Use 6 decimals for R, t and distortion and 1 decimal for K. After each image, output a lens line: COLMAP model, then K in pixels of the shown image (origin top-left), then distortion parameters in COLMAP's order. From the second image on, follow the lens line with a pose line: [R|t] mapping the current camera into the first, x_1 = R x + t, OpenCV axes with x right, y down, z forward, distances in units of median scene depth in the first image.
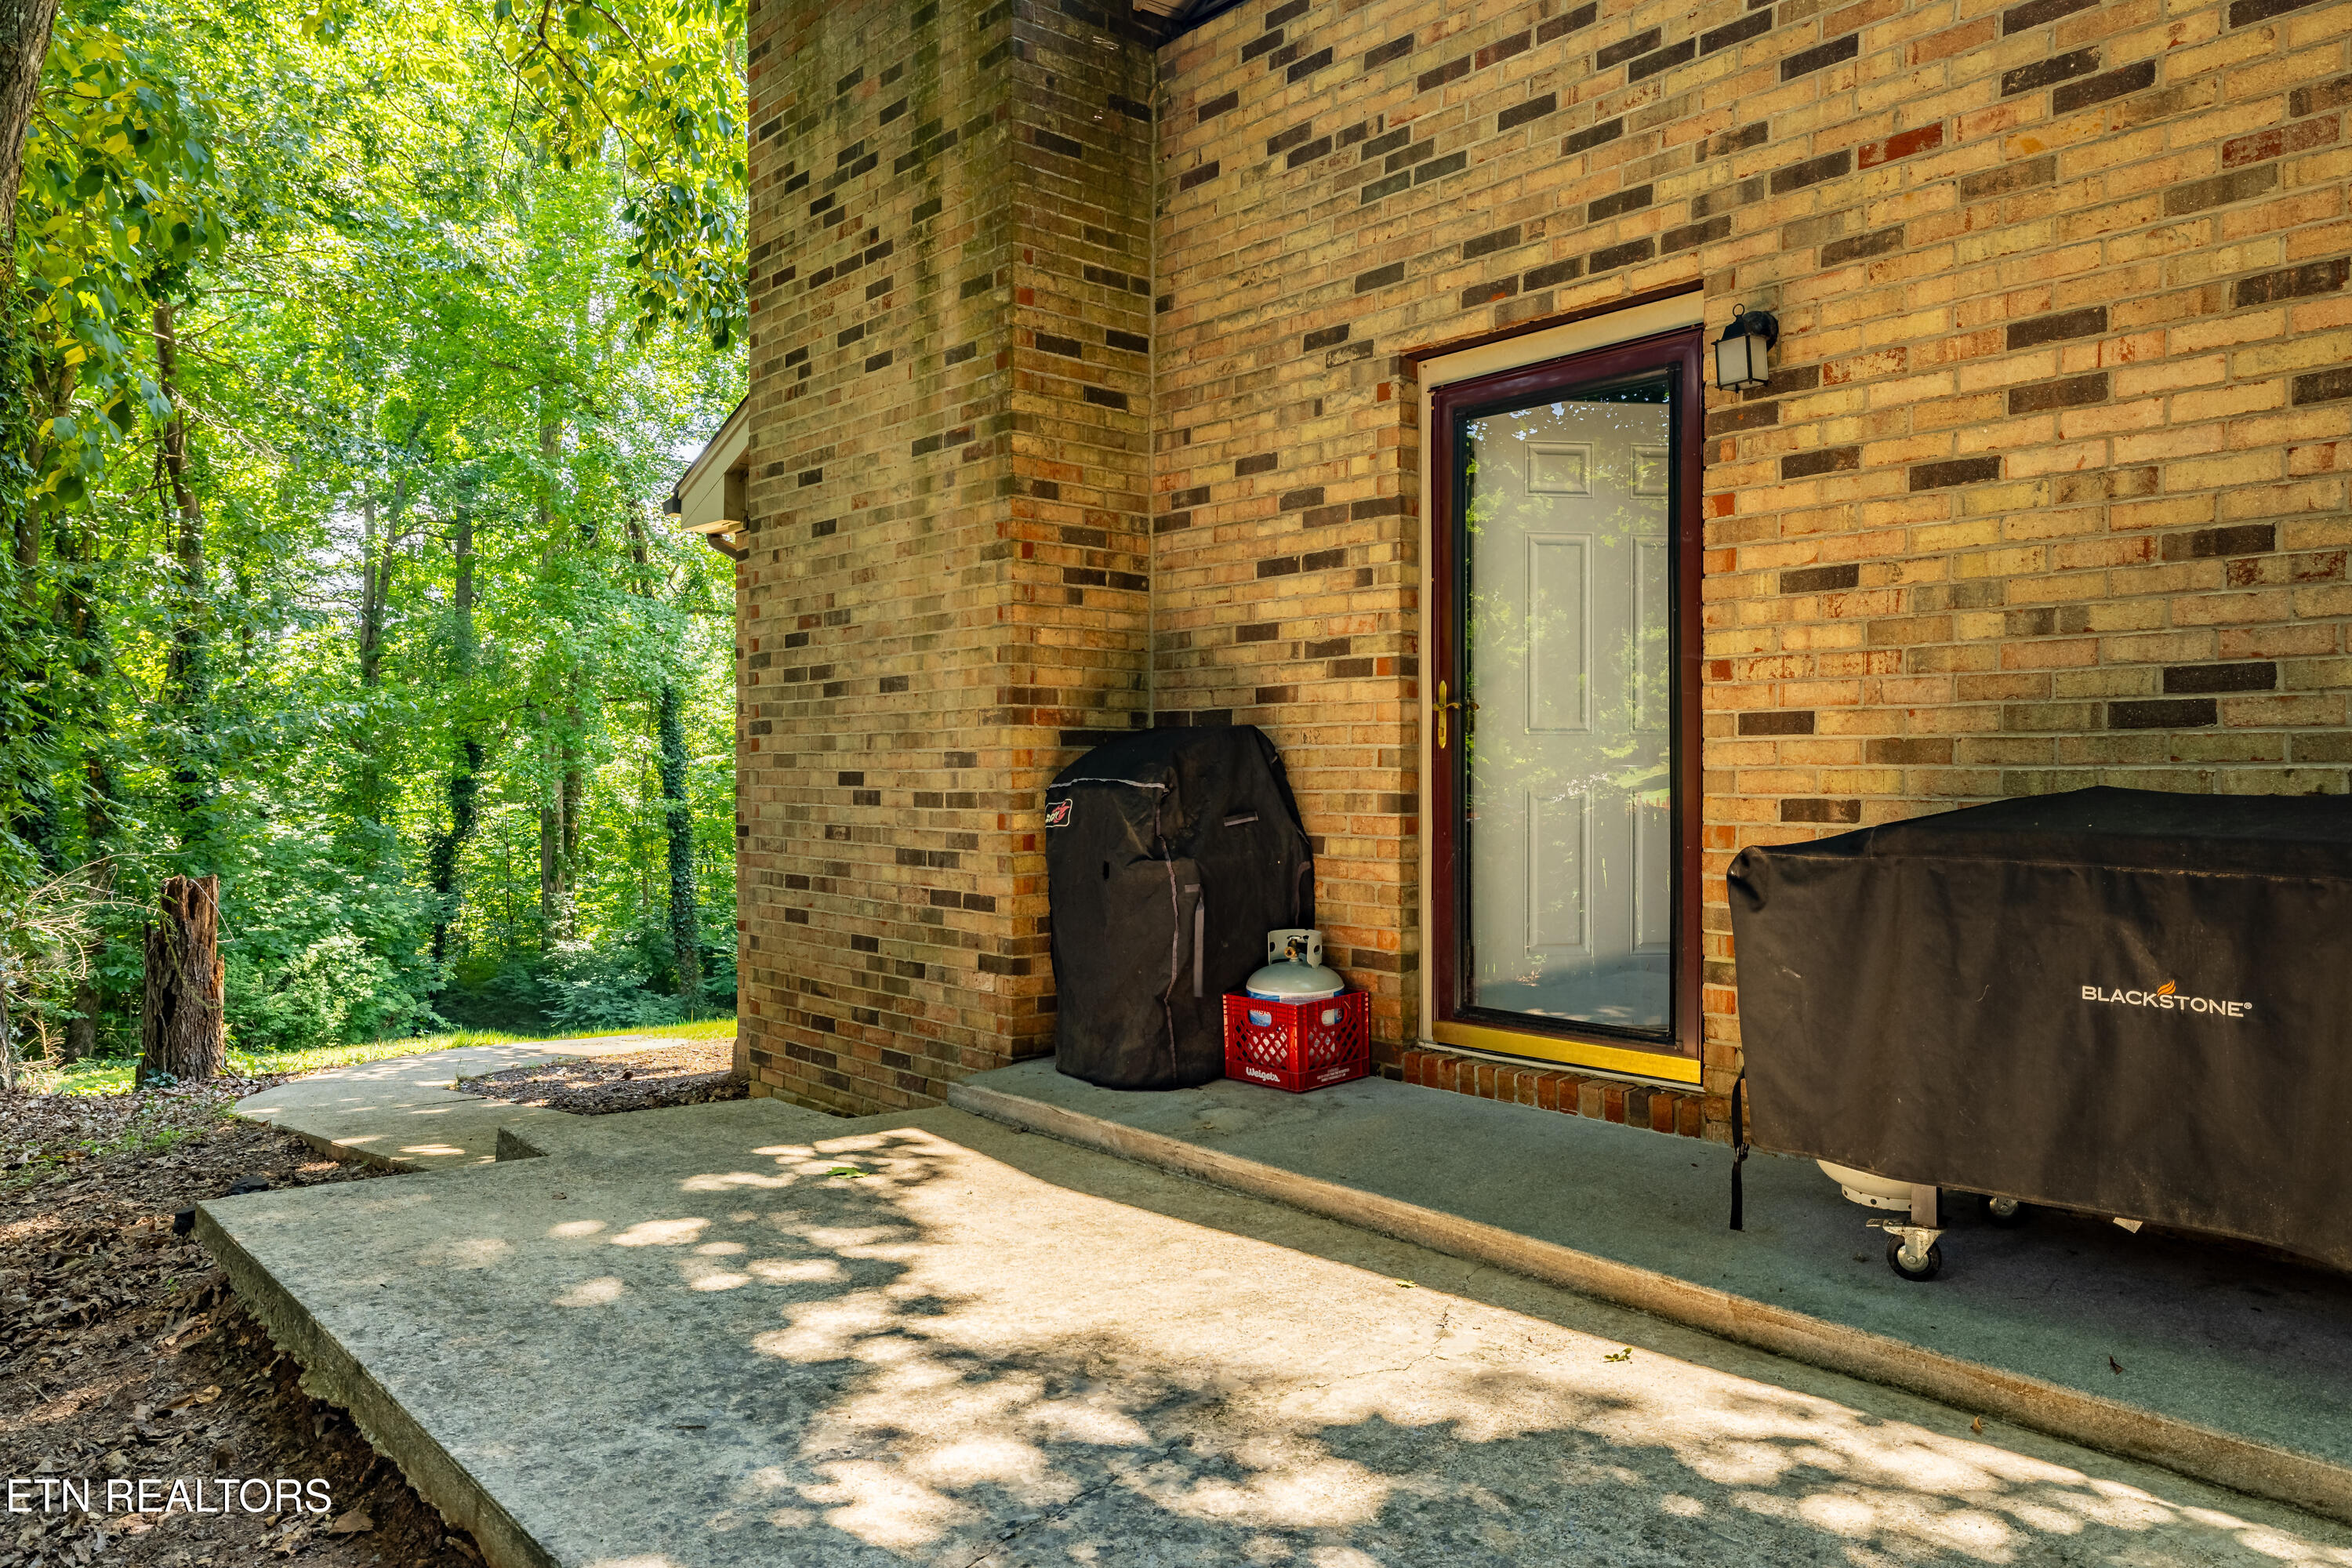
lens RADIAL K [[1576.1, 0, 1171.4], [0, 1576.1, 769.3], [0, 0, 1]] dist [0.000927, -0.001659]
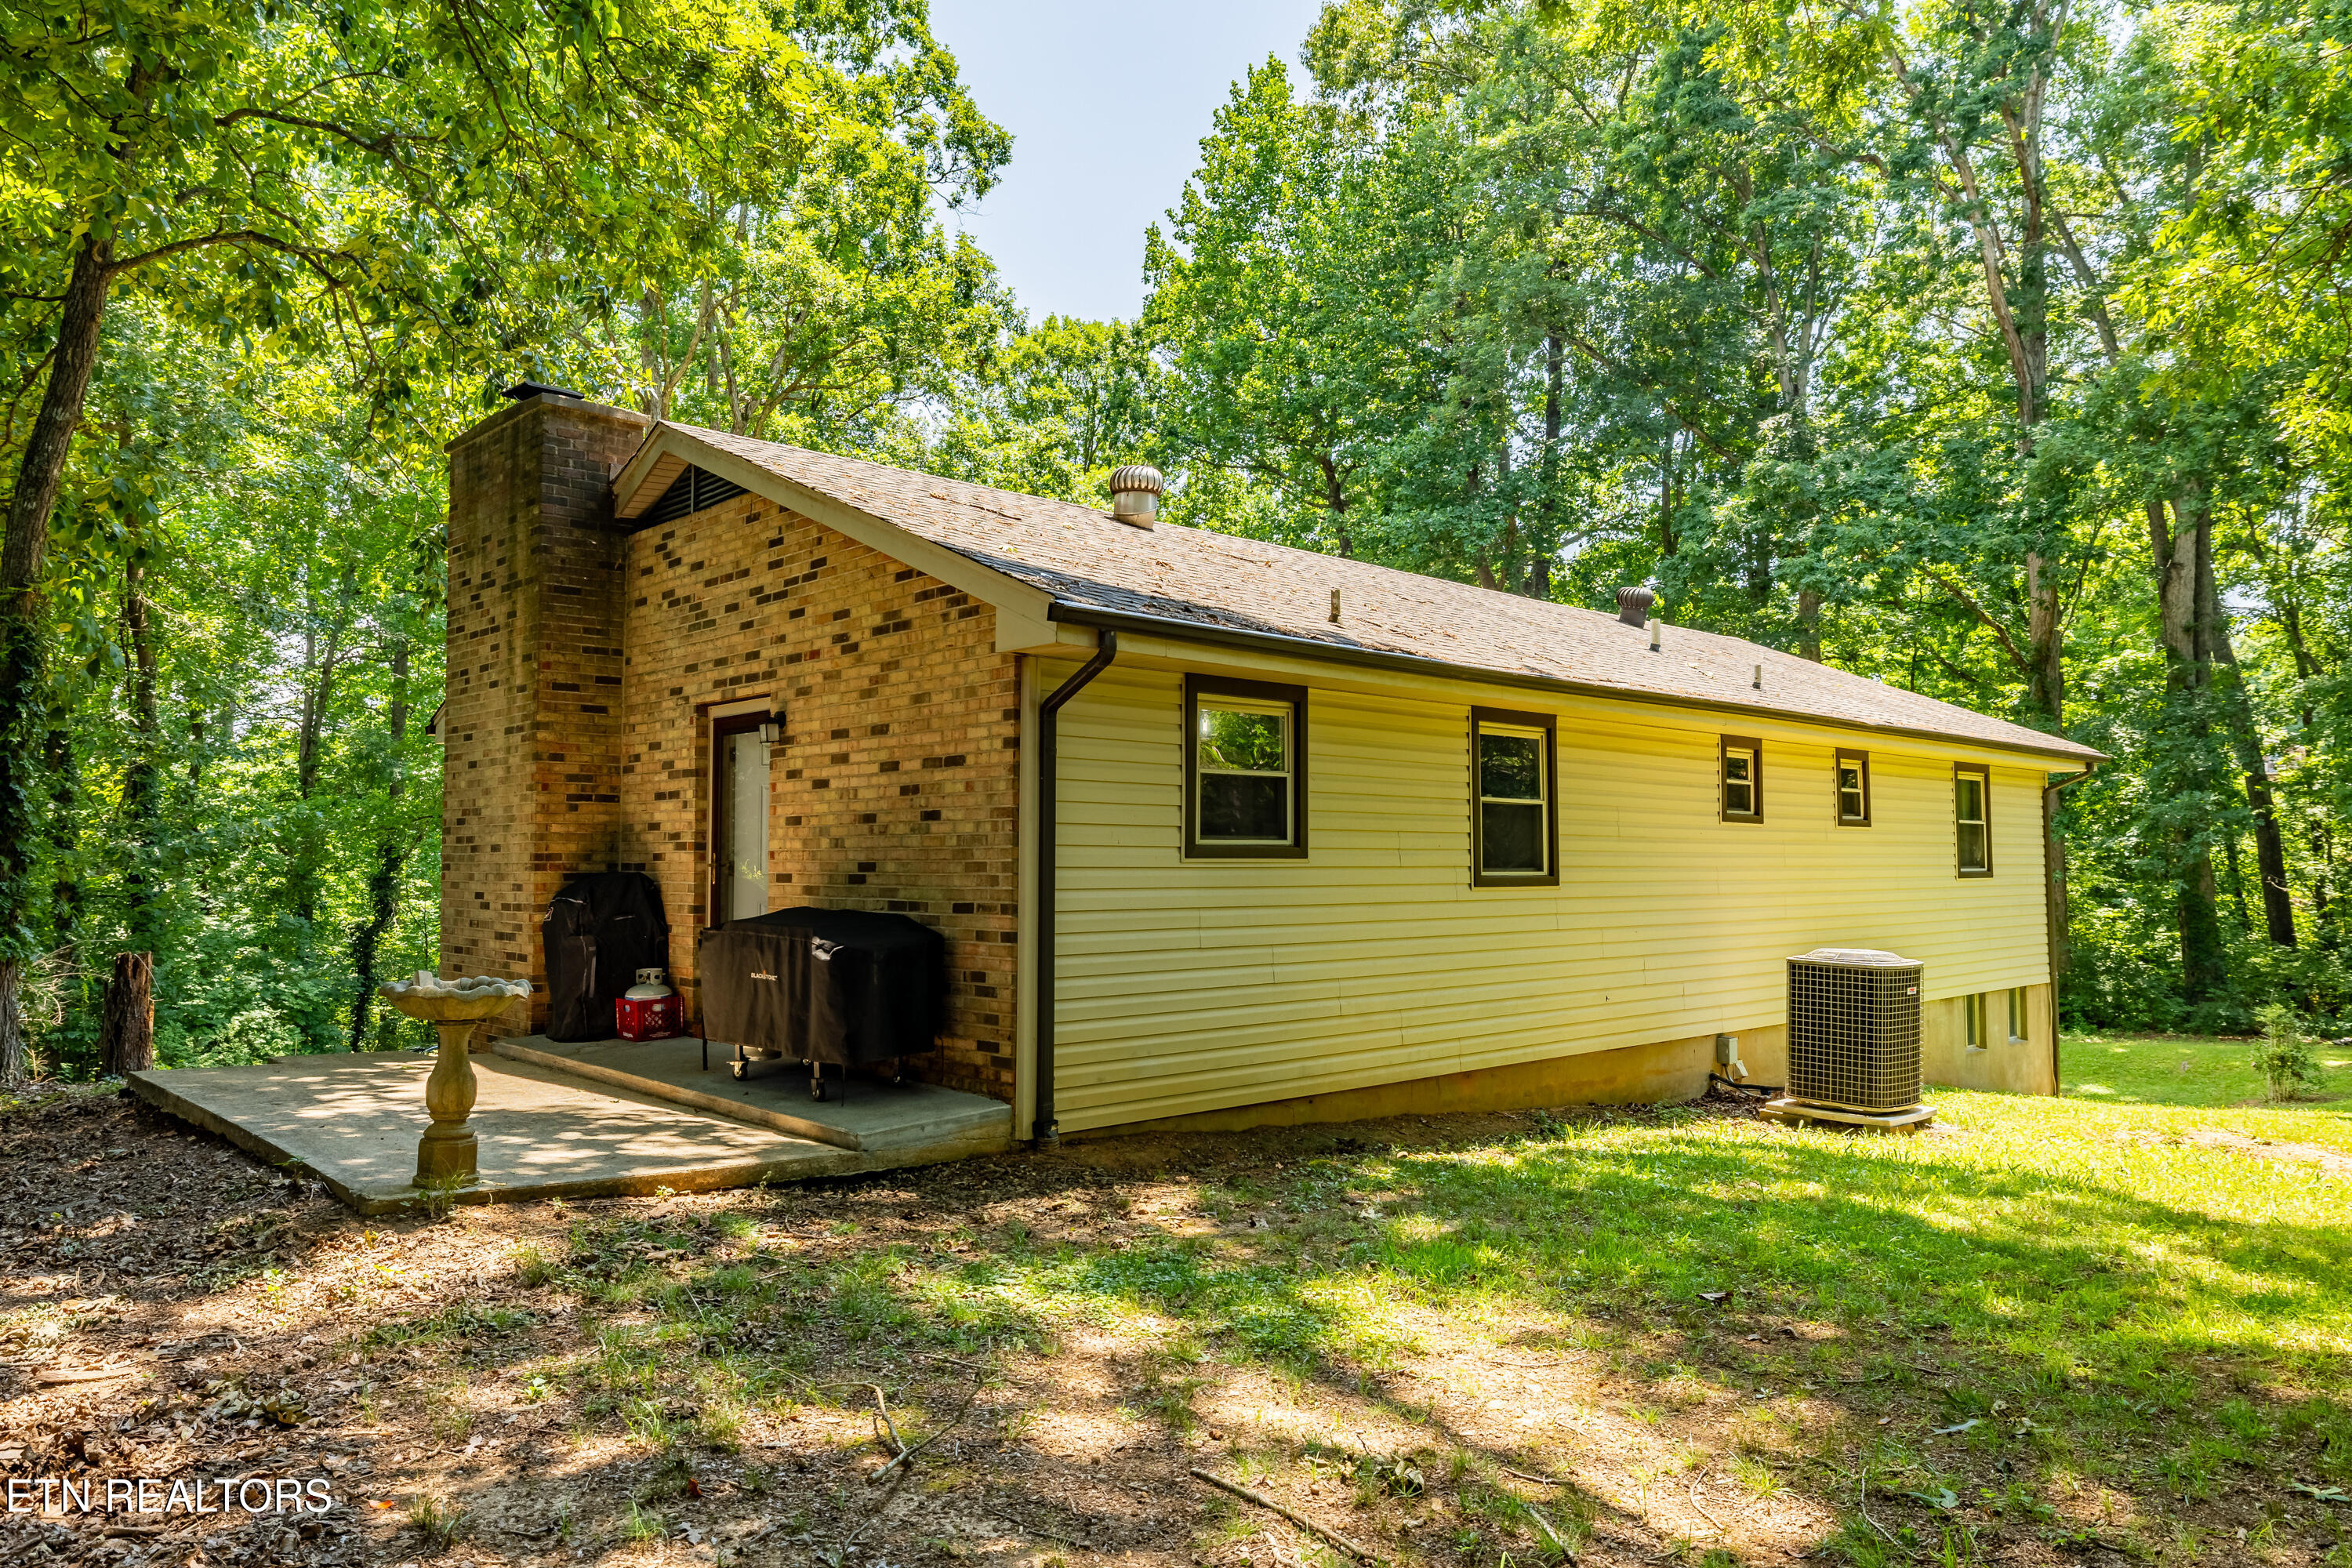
lens RADIAL K [[1576.1, 0, 1171.9], [0, 1576.1, 772.5], [0, 0, 1]] dist [0.000927, -0.001659]
pose [[0.999781, -0.001866, 0.020852, 0.739074], [0.002979, 0.998565, -0.053466, -0.047446], [-0.020722, 0.053516, 0.998352, -1.168781]]
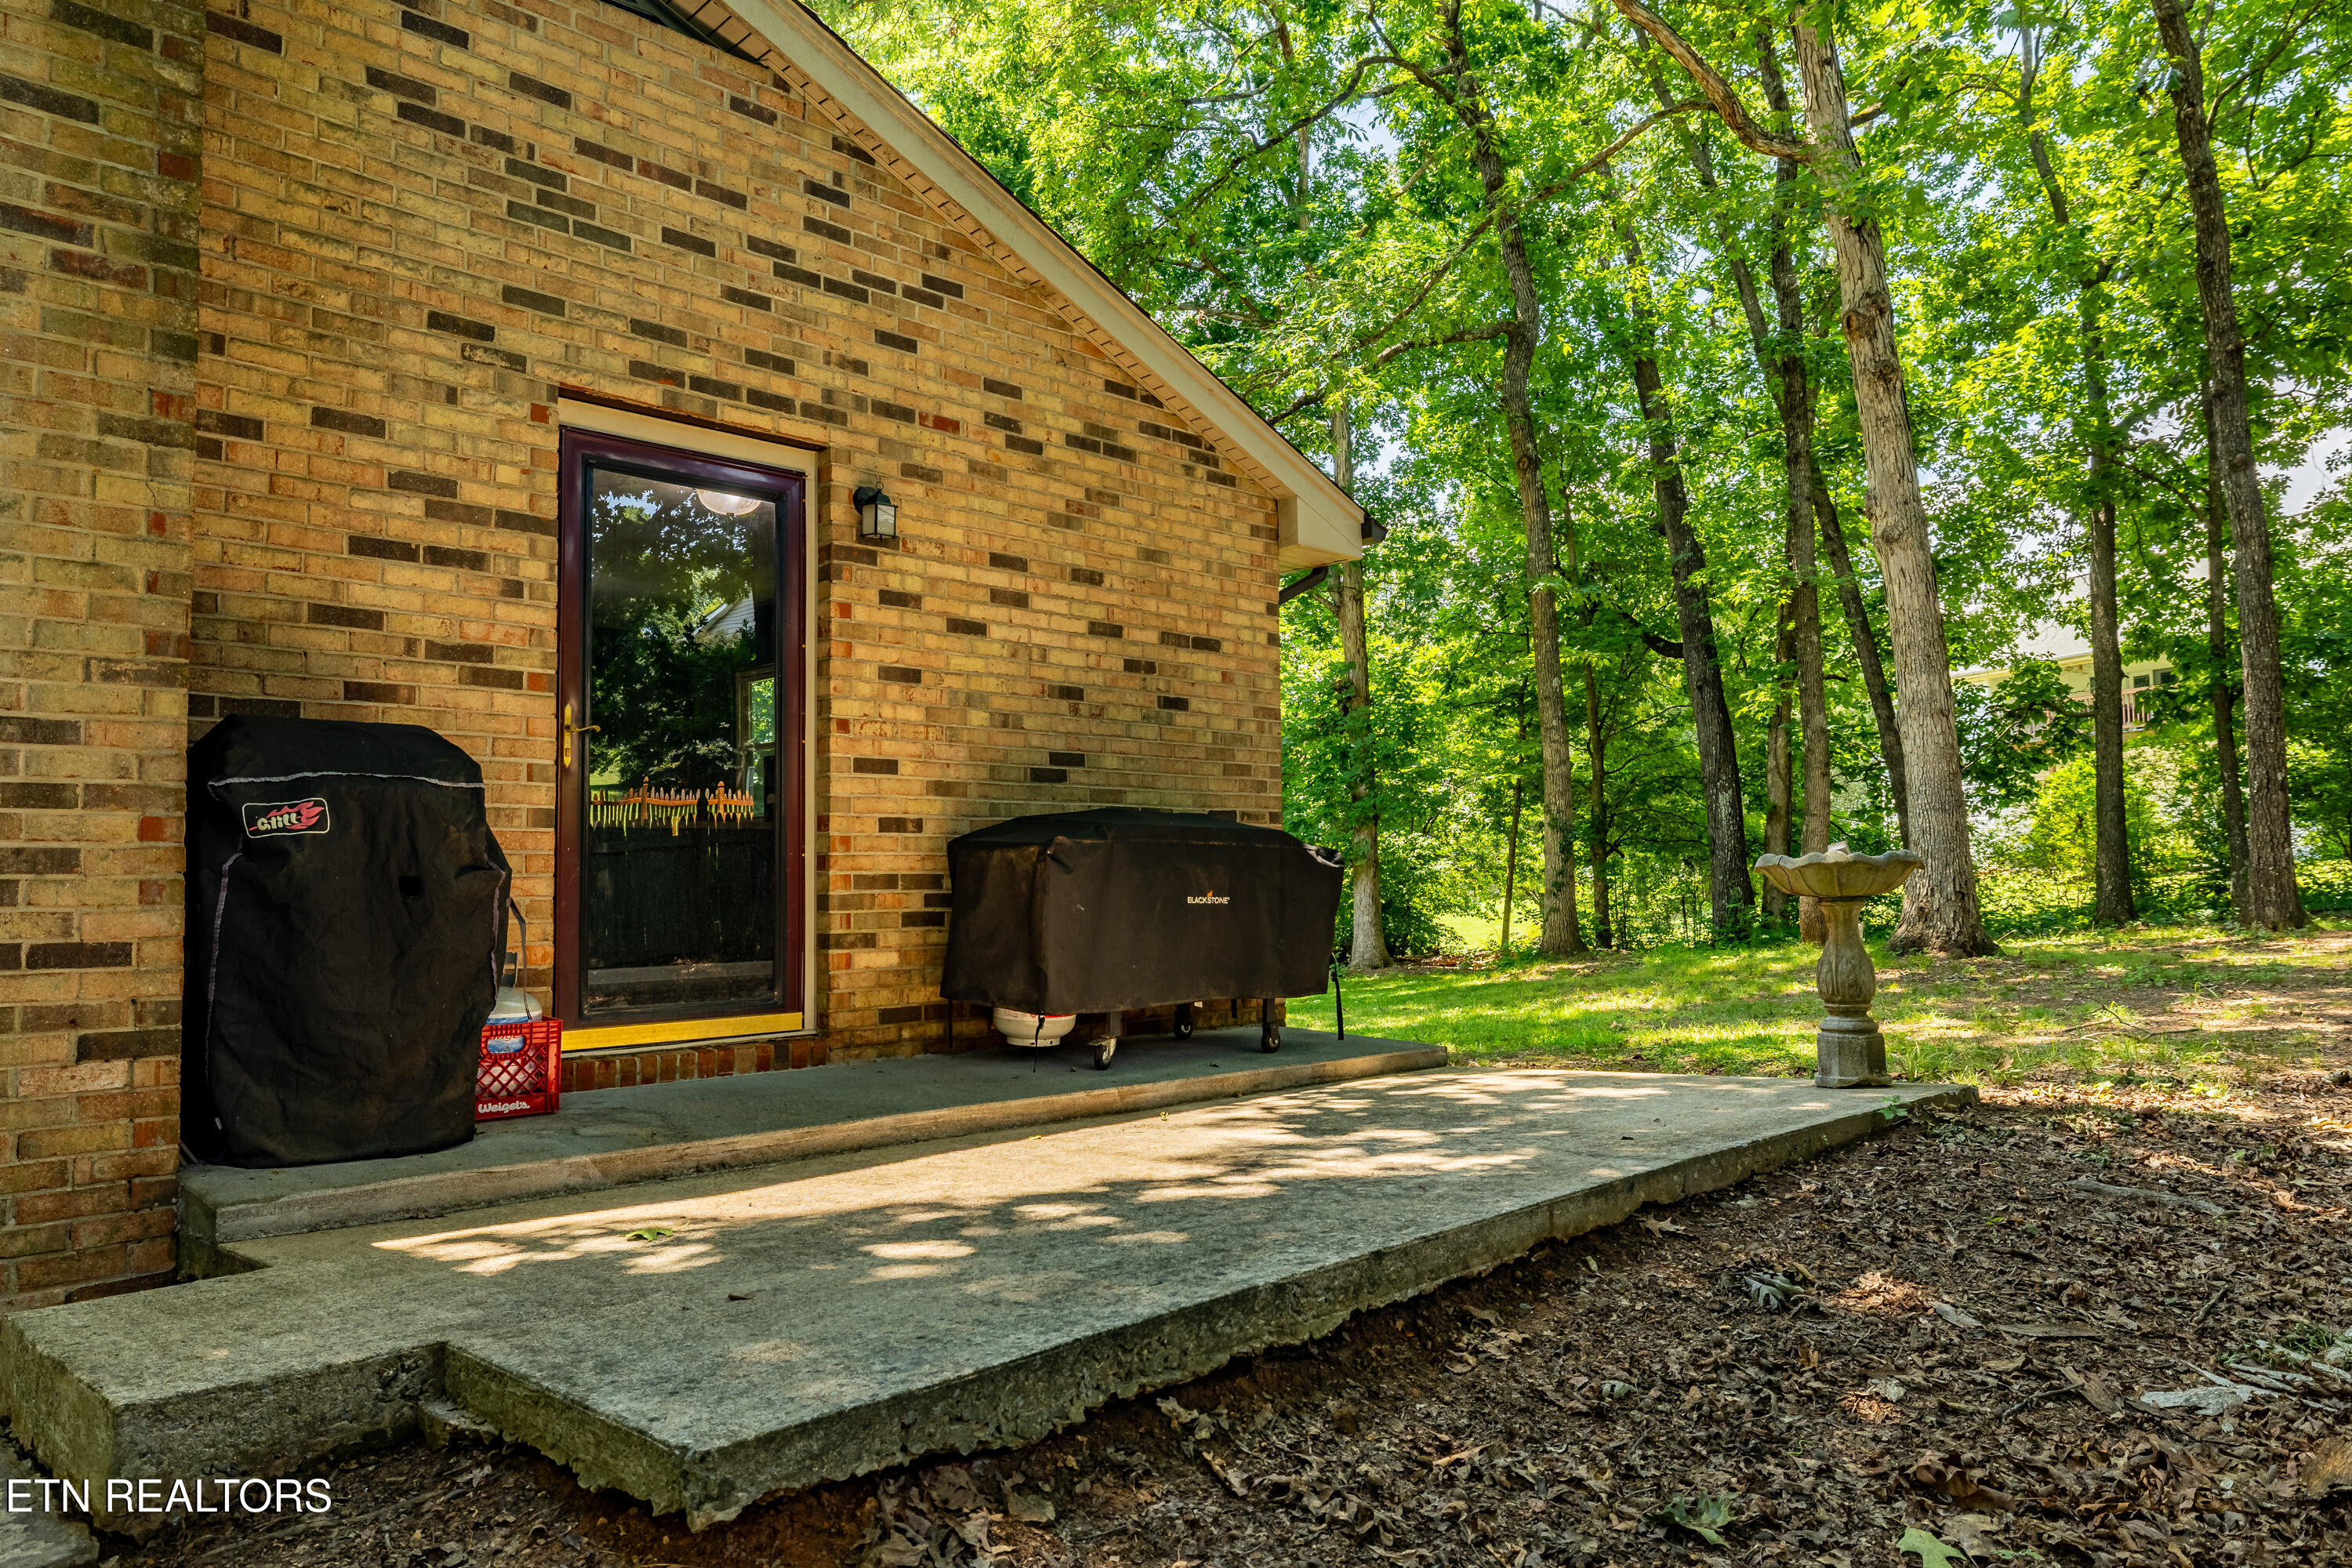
lens RADIAL K [[1576.1, 0, 1166.9], [0, 1576.1, 768.1], [0, 0, 1]] dist [0.000927, -0.001659]
pose [[-0.075384, 0.073280, 0.994458, -0.870225], [0.010727, 0.997298, -0.072676, 0.065273], [-0.997097, 0.005189, -0.075967, 0.660209]]
